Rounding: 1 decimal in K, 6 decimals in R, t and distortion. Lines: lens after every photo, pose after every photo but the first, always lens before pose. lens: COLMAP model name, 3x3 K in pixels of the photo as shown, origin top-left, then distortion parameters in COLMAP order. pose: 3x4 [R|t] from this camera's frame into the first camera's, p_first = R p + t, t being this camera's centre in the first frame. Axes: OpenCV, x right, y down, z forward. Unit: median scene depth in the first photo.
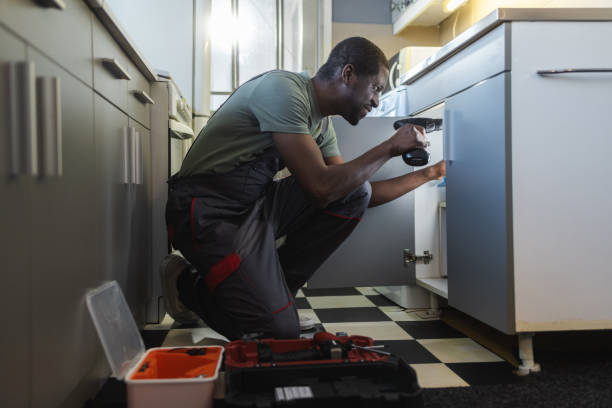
lens RADIAL K [[600.1, 0, 310.9], [0, 600.1, 201.4], [0, 0, 1]] dist [0.107276, -0.005070]
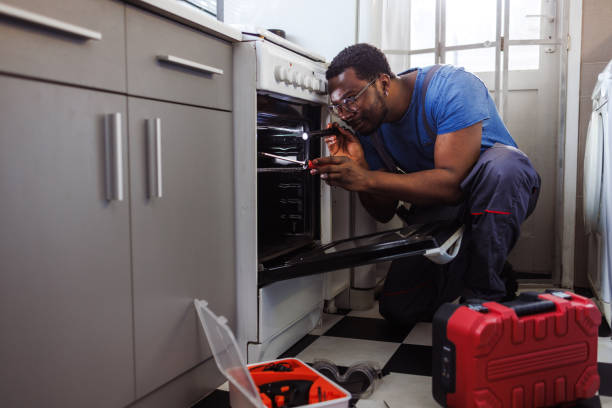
lens RADIAL K [[606.9, 0, 306.0], [0, 606.9, 204.0], [0, 0, 1]] dist [0.011013, -0.003672]
pose [[0.882898, 0.027515, -0.468758, 0.147758], [-0.001833, 0.998476, 0.055156, -0.048476], [0.469562, -0.047837, 0.881603, 0.402004]]
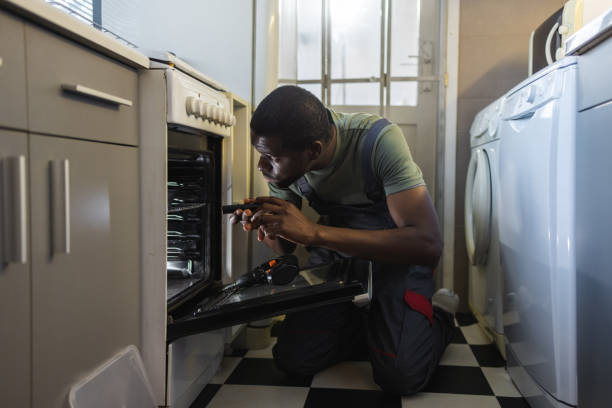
lens RADIAL K [[600.7, 0, 306.0], [0, 600.7, 204.0], [0, 0, 1]] dist [0.099087, -0.017535]
pose [[0.970629, 0.013500, -0.240202, 0.058225], [-0.007040, 0.999591, 0.027731, -0.075917], [0.240478, -0.025225, 0.970327, 0.420578]]
